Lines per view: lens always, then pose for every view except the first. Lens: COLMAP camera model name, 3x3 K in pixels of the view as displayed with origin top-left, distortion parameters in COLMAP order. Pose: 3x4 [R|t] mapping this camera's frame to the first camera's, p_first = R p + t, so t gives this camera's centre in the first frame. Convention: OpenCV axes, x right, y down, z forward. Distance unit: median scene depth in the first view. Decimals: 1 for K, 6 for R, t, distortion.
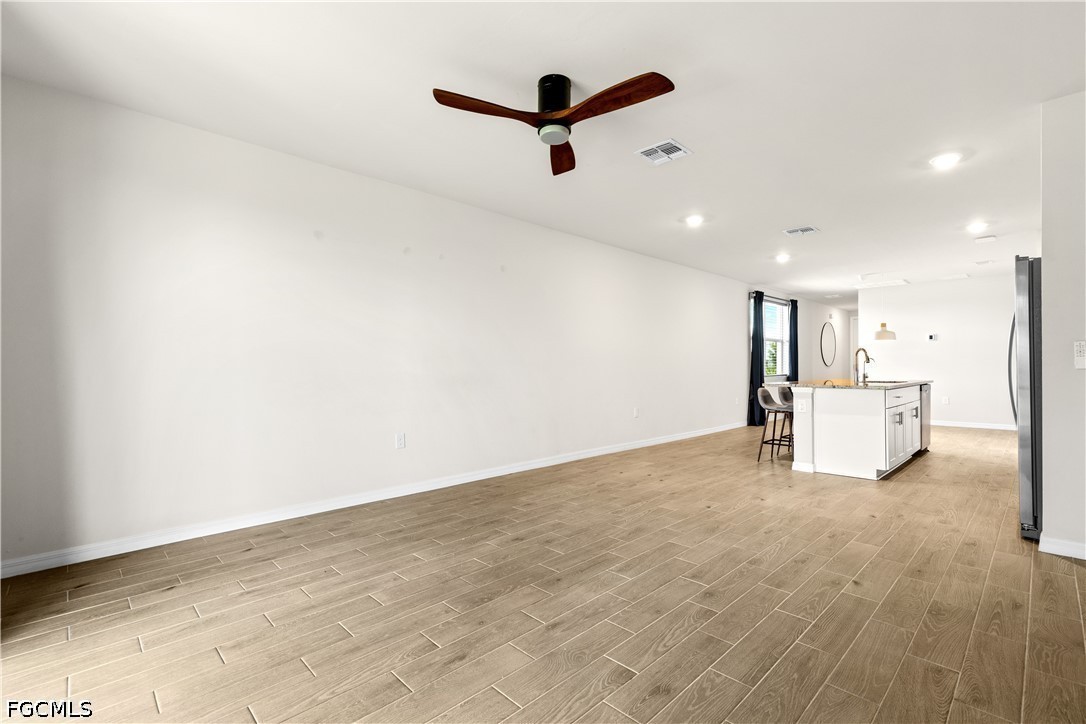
lens RADIAL K [[490.4, 0, 551.9], [0, 490.4, 365.1], [0, 0, 1]] dist [0.009843, -0.001043]
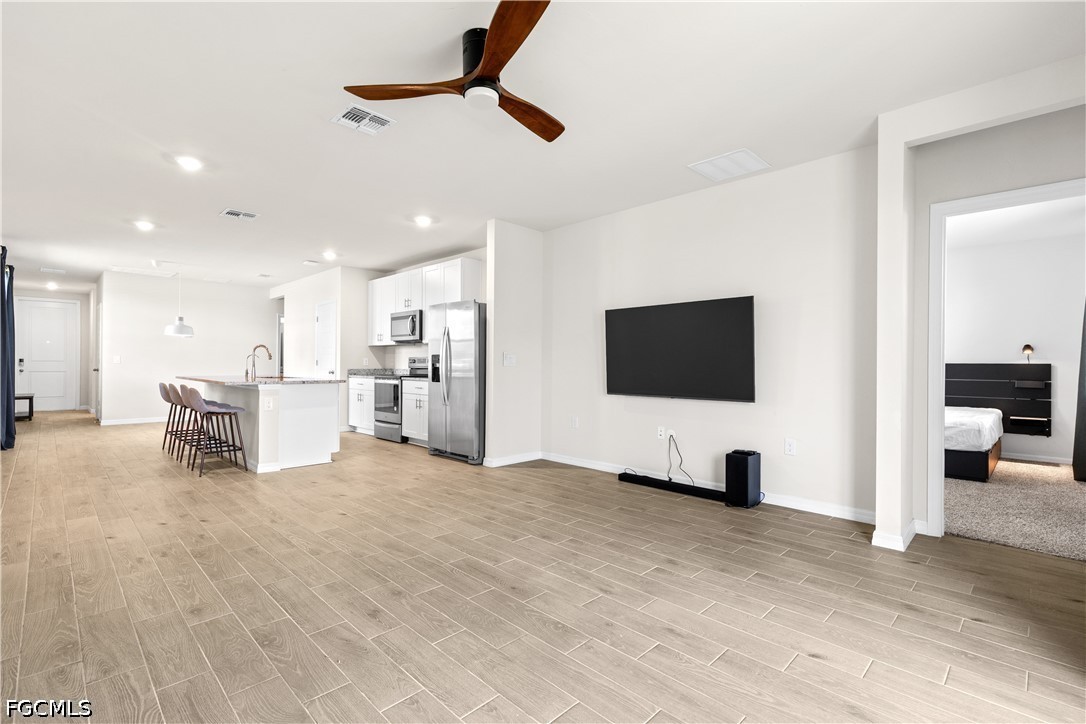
lens RADIAL K [[490.4, 0, 550.1], [0, 490.4, 363.4], [0, 0, 1]] dist [0.009843, -0.001043]
pose [[-0.012375, 0.007864, 0.999893, -0.804942], [-0.013734, 0.999873, -0.008033, 0.007046], [-0.999829, -0.013832, -0.012266, 0.808756]]
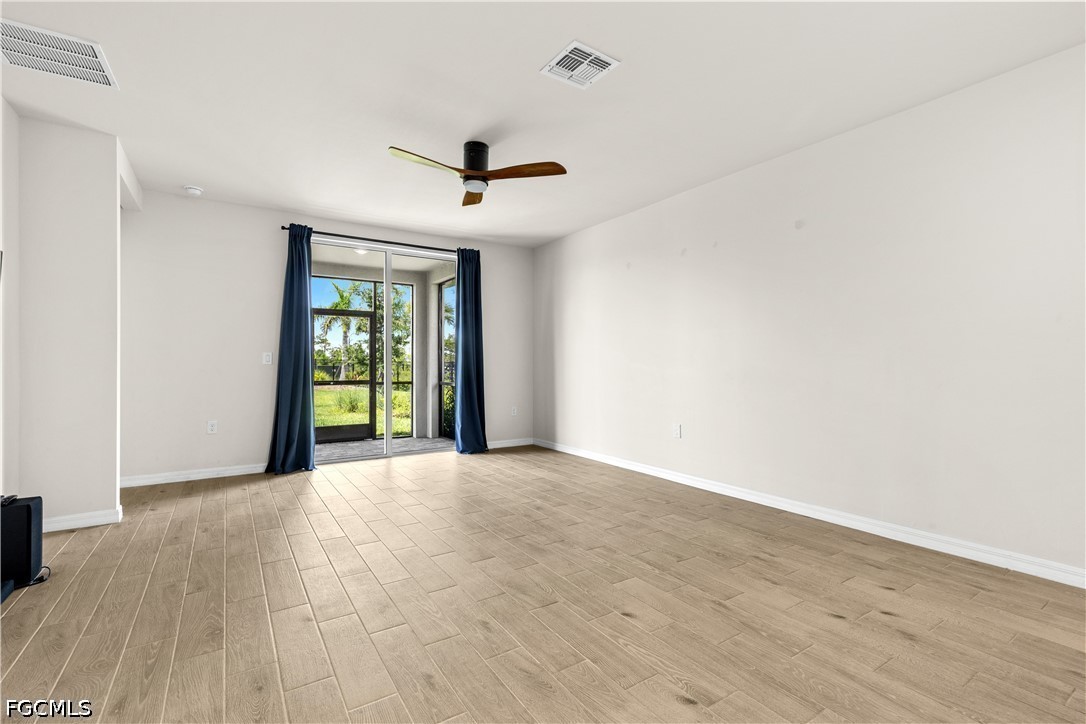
lens RADIAL K [[490.4, 0, 542.2], [0, 490.4, 360.5], [0, 0, 1]] dist [0.009843, -0.001043]
pose [[-0.210354, -0.001806, -0.977624, 1.148092], [0.006432, 0.999974, -0.003231, 0.001957], [0.977604, -0.006968, -0.210337, 1.328605]]
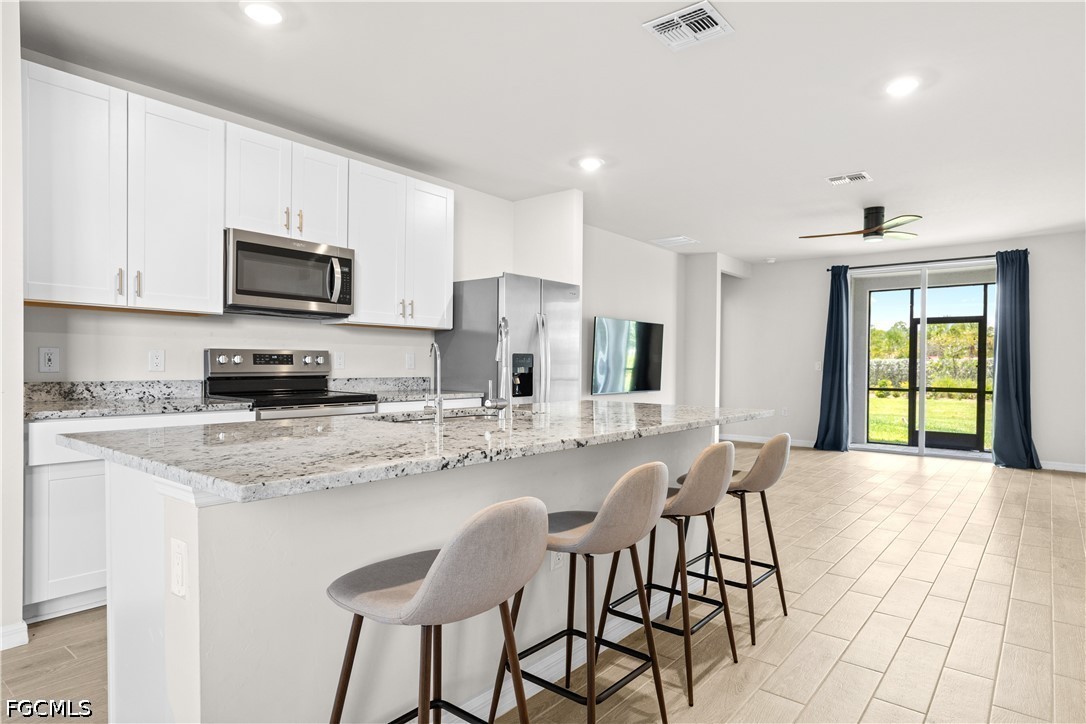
lens RADIAL K [[613.4, 0, 544.0], [0, 613.4, 371.3], [0, 0, 1]] dist [0.010847, -0.004904]
pose [[-0.995309, -0.004722, -0.096631, 1.276675], [-0.005265, 0.999972, 0.005359, -0.001043], [0.096603, 0.005843, -0.995306, 2.831307]]
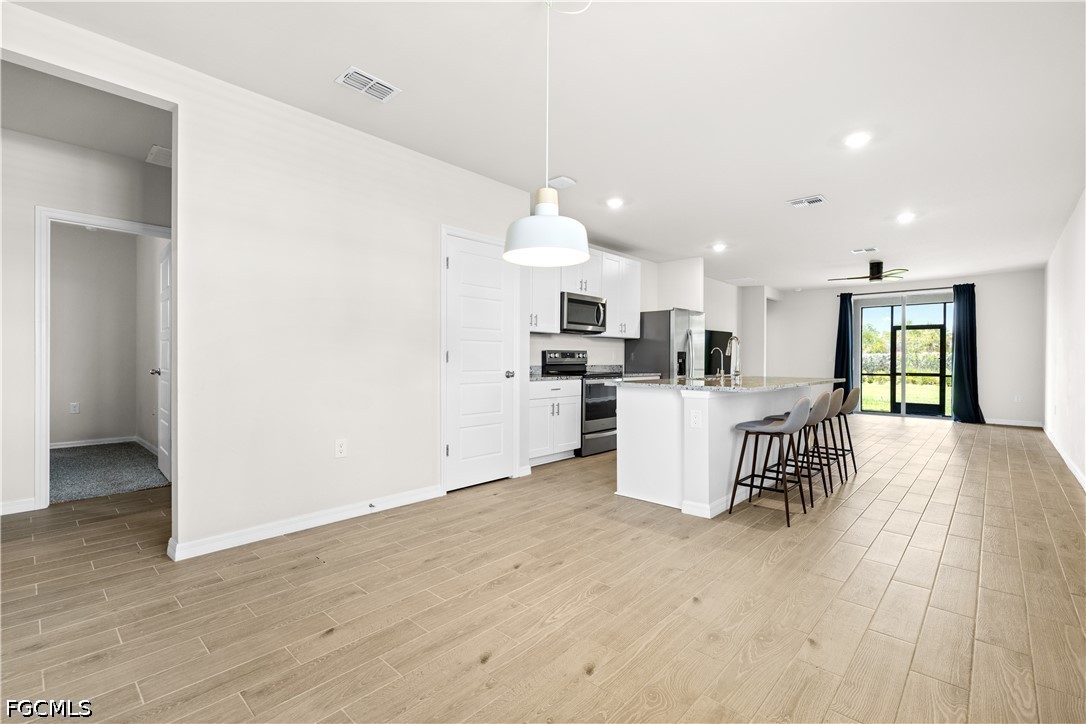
lens RADIAL K [[490.4, 0, 545.1], [0, 490.4, 359.6], [0, 0, 1]] dist [0.009843, -0.001043]
pose [[-0.999112, -0.001085, -0.042108, 1.917463], [-0.000833, 0.999982, -0.005999, 0.013359], [0.042114, -0.005958, -0.999095, 3.523353]]
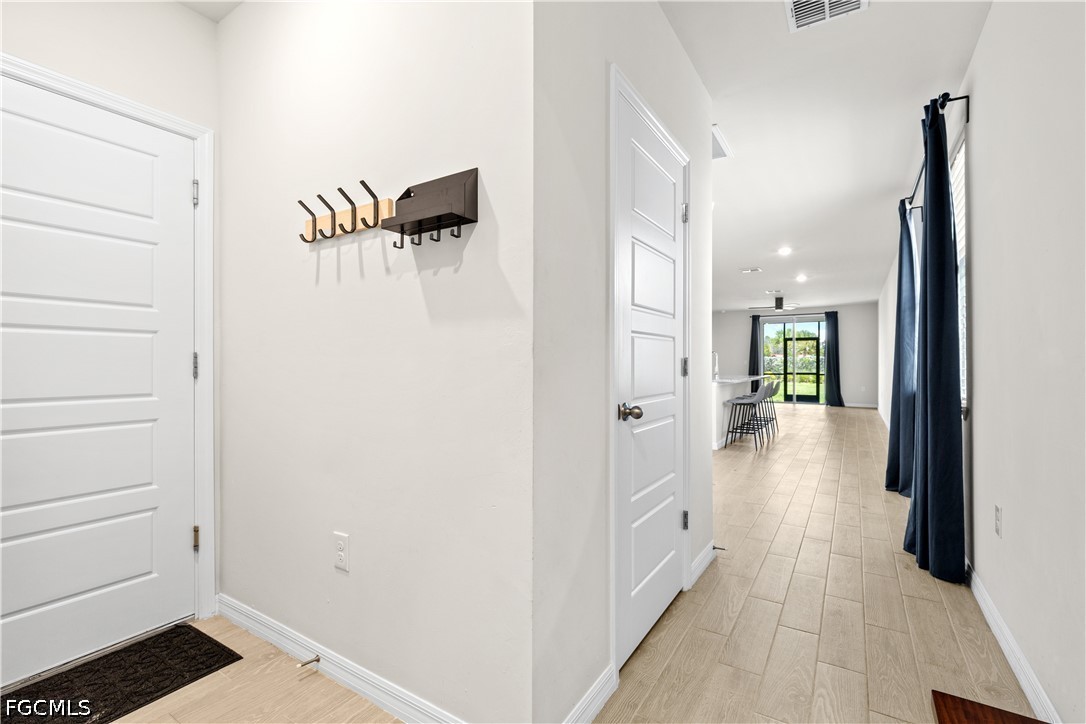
lens RADIAL K [[490.4, 0, 551.6], [0, 490.4, 359.8], [0, 0, 1]] dist [0.009843, -0.001043]
pose [[-0.973908, 0.002754, -0.226926, 2.646333], [0.005367, 0.999926, -0.010902, -0.001433], [0.226879, -0.011835, -0.973851, 4.306600]]
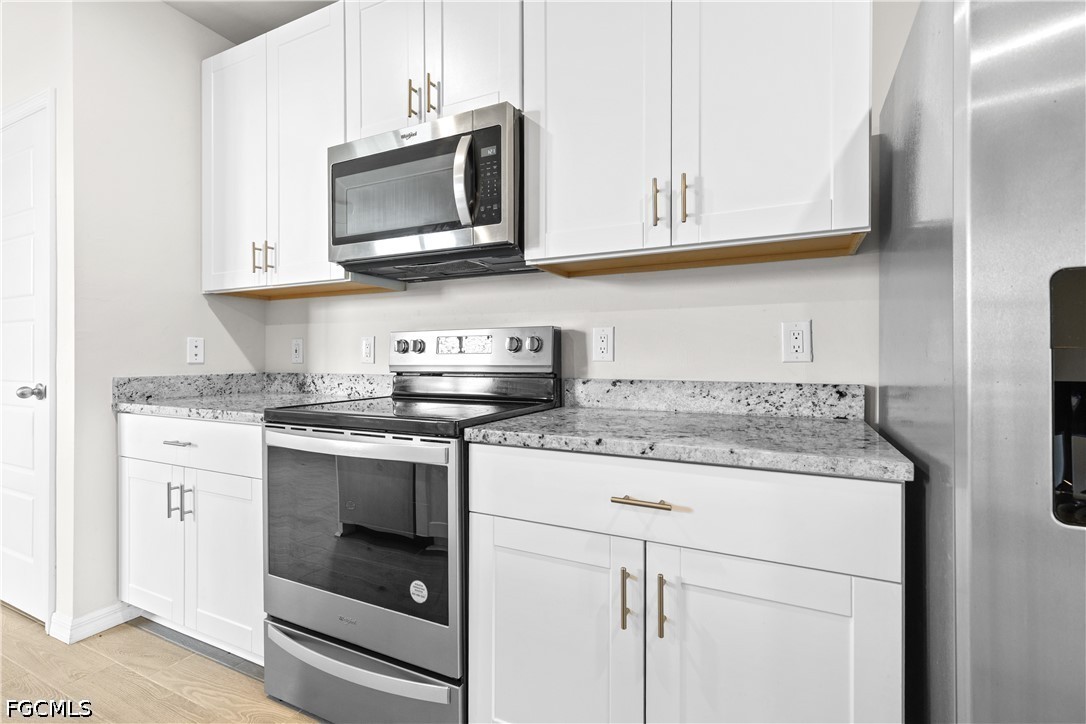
lens RADIAL K [[490.4, 0, 540.4], [0, 490.4, 356.8], [0, 0, 1]] dist [0.009843, -0.001043]
pose [[-0.325253, 0.005024, 0.945614, 1.076900], [-0.004671, 0.999965, -0.006920, 0.003357], [-0.945616, -0.006667, -0.325218, 1.552999]]
